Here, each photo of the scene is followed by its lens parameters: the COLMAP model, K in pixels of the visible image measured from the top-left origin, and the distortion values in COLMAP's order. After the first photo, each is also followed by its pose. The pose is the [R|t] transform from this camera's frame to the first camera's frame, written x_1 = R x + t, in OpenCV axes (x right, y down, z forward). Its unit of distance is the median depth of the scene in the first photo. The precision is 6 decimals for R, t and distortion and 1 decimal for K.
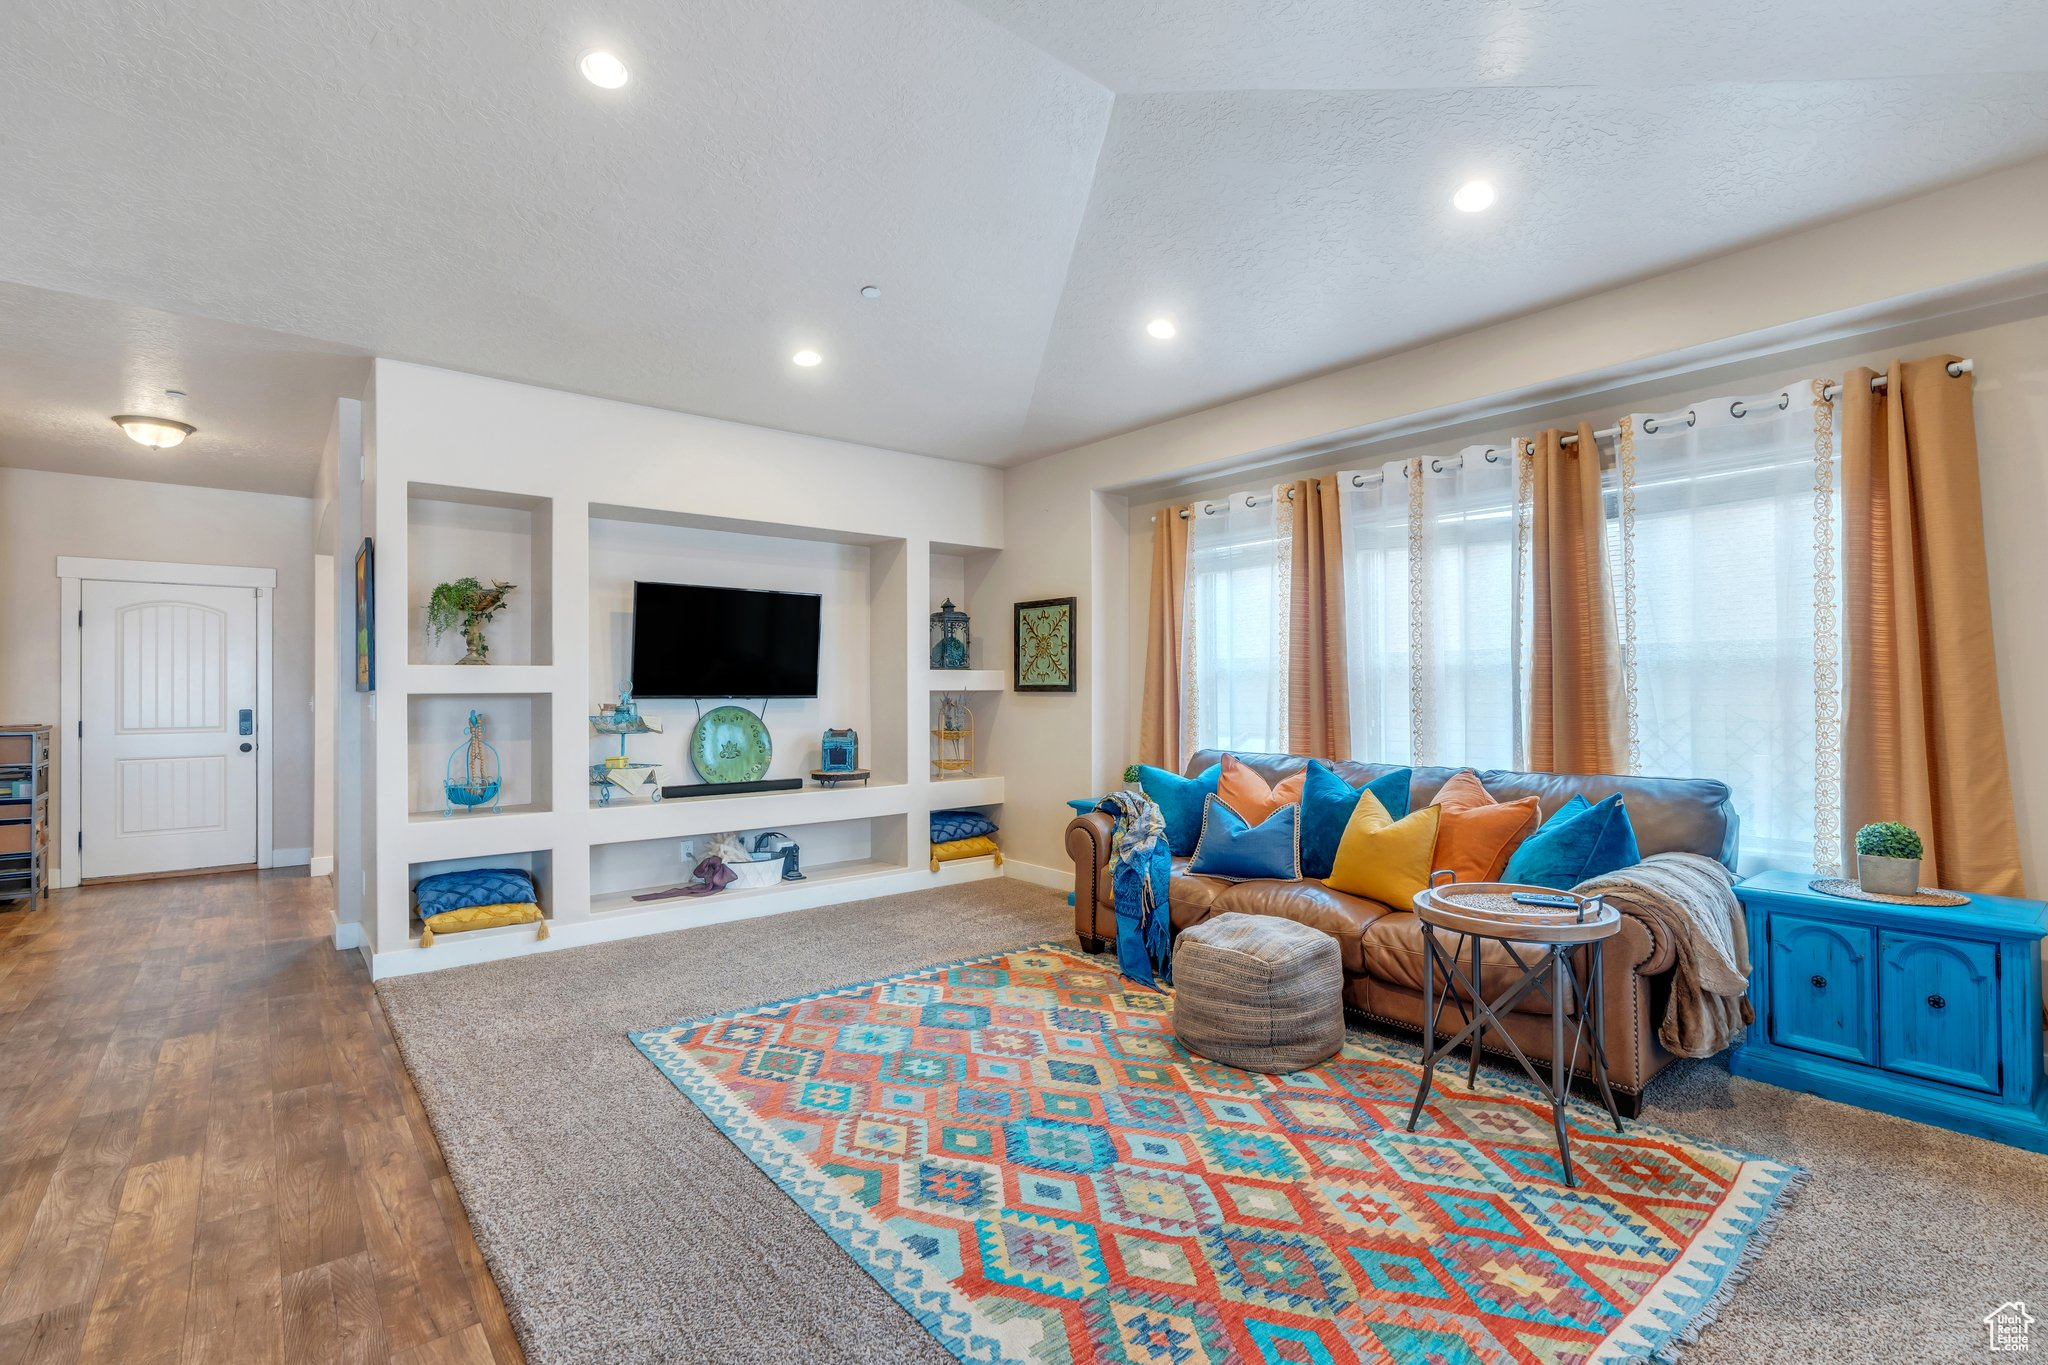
lens RADIAL K [[913.4, 0, 1027.3], [0, 913.4, 696.6], [0, 0, 1]] dist [-0.008416, 0.000657]
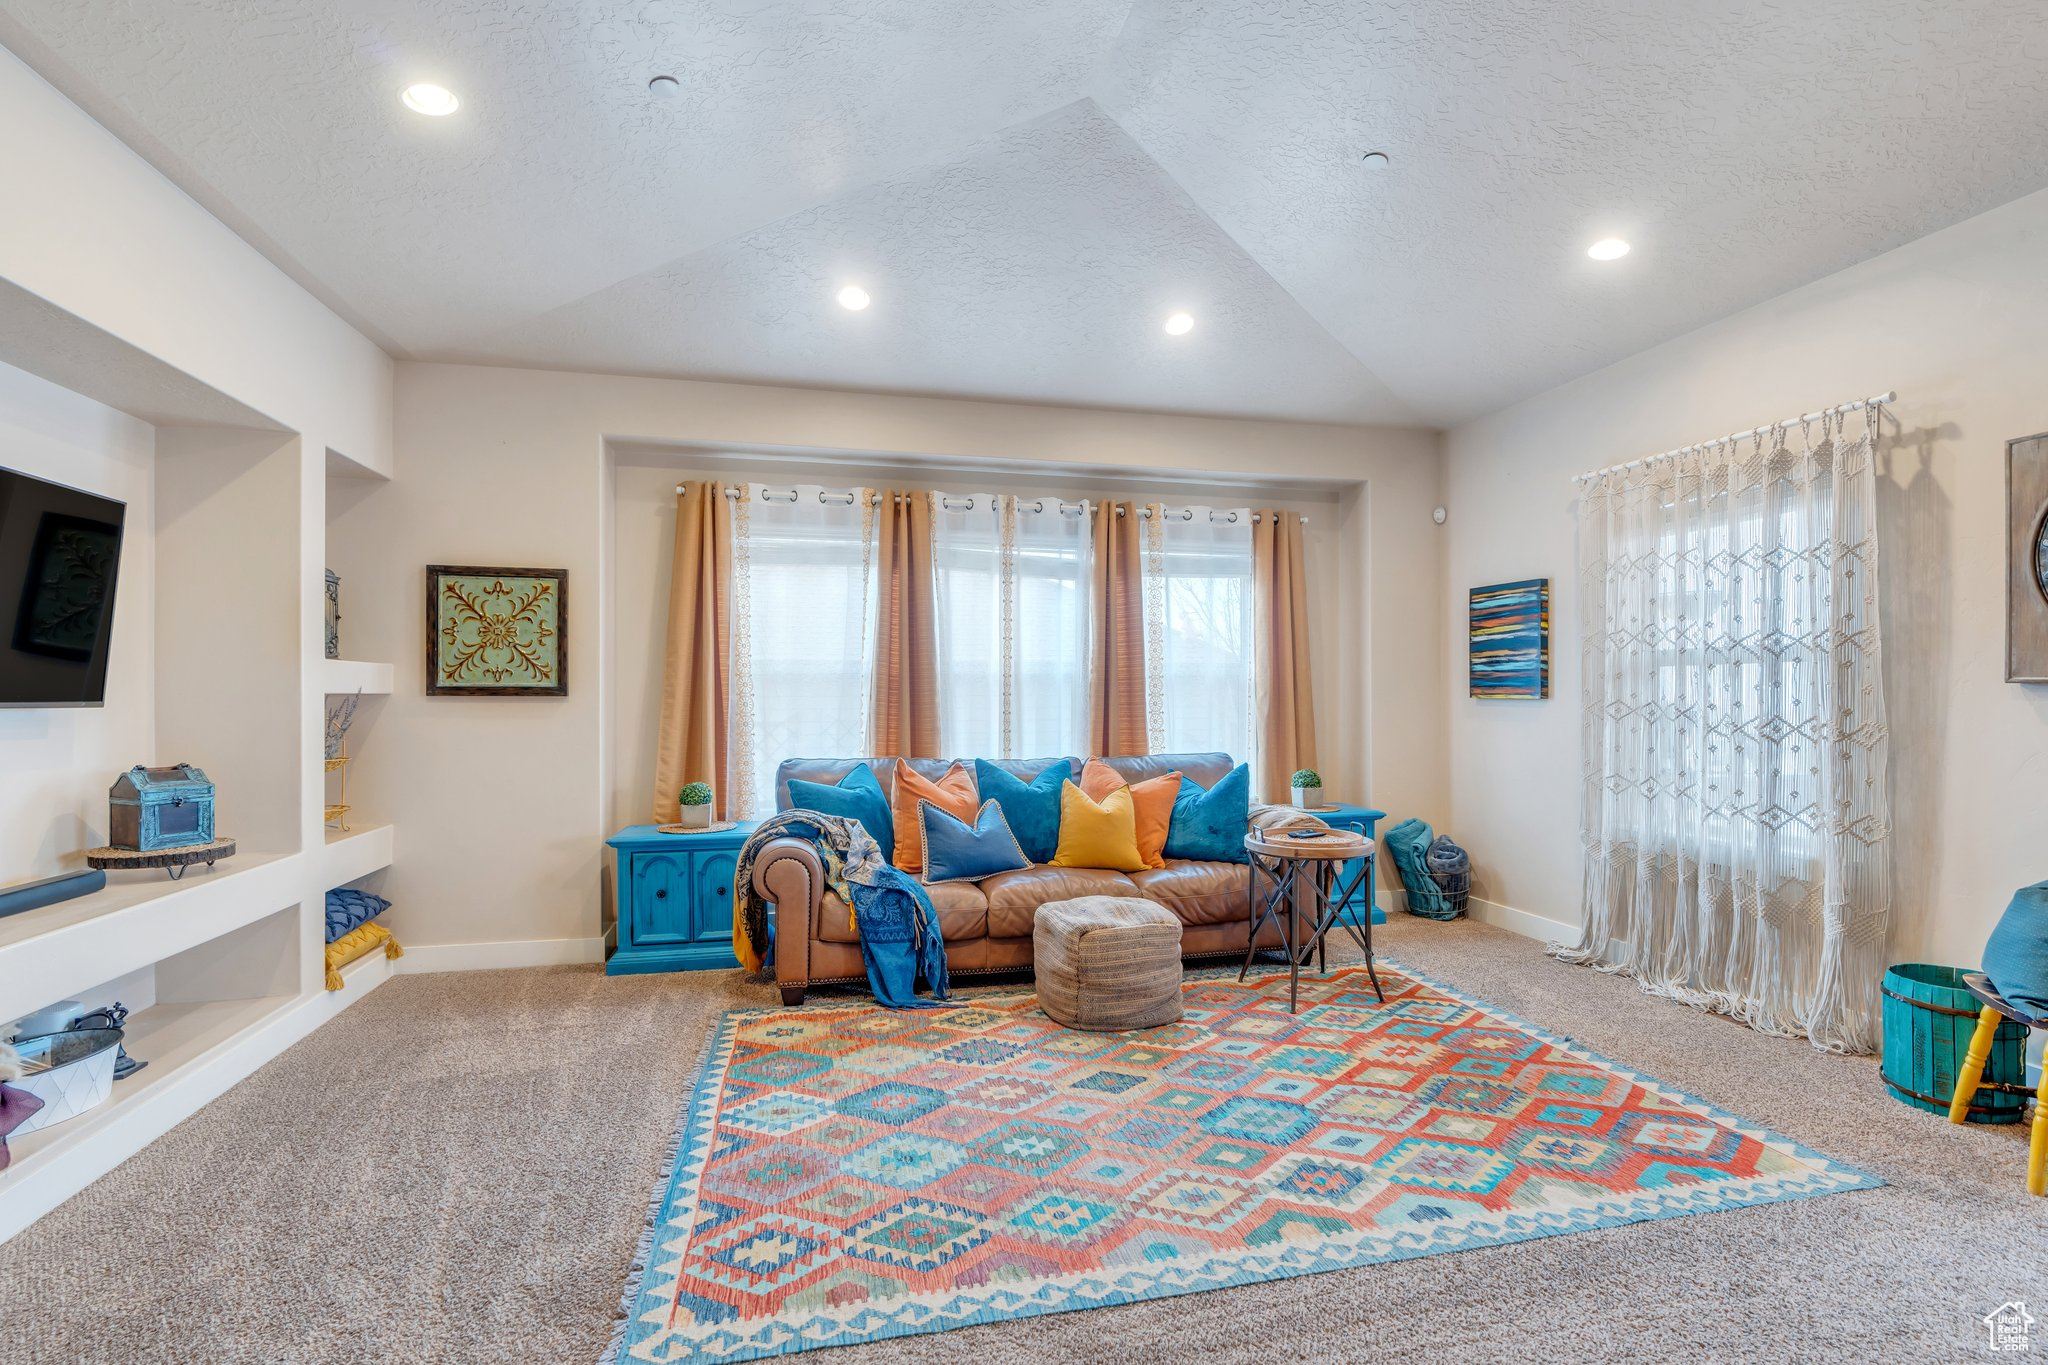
lens RADIAL K [[913.4, 0, 1027.3], [0, 913.4, 696.6], [0, 0, 1]] dist [-0.008416, 0.000657]
pose [[0.460363, 0.002354, 0.887728, -0.800801], [0.006397, 0.999962, -0.005969, 0.004258], [-0.887708, 0.008427, 0.460331, 0.583335]]
